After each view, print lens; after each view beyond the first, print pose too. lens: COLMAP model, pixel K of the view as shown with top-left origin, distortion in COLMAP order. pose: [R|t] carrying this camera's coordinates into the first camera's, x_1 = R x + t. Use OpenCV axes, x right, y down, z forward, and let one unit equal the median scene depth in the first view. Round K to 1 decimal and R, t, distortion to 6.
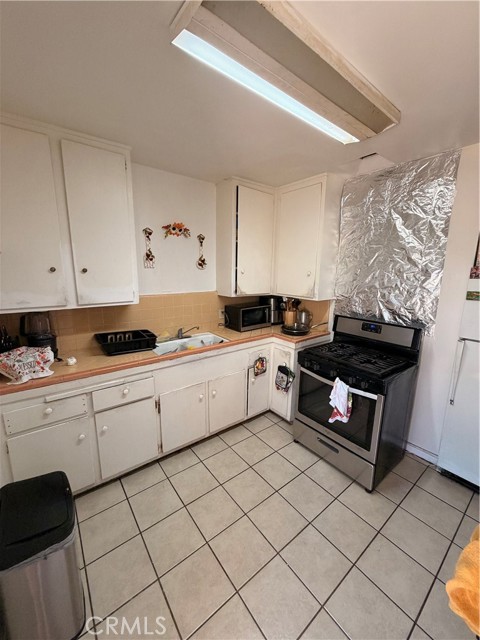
lens RADIAL K [[255.7, 0, 240.0], [0, 255.7, 320.0], [0, 0, 1]] dist [-0.000443, -0.000048]
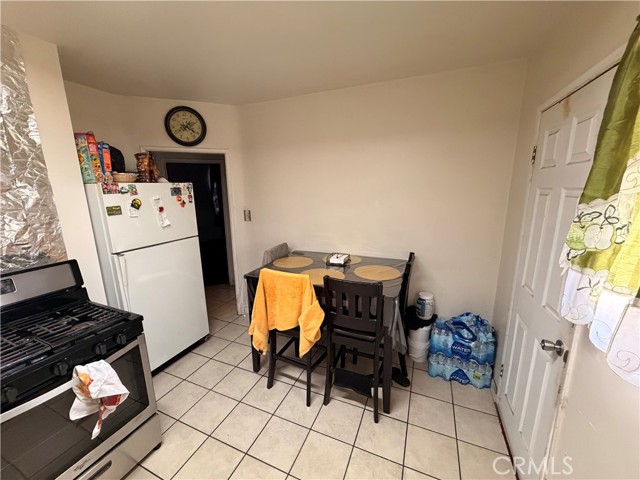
lens RADIAL K [[255.7, 0, 320.0], [0, 255.7, 240.0], [0, 0, 1]] dist [-0.000443, -0.000048]
pose [[-0.484405, -0.184355, 0.855199, -0.356807], [0.180001, 0.935626, 0.303650, -0.132571], [-0.856126, 0.301027, -0.420038, 0.686137]]
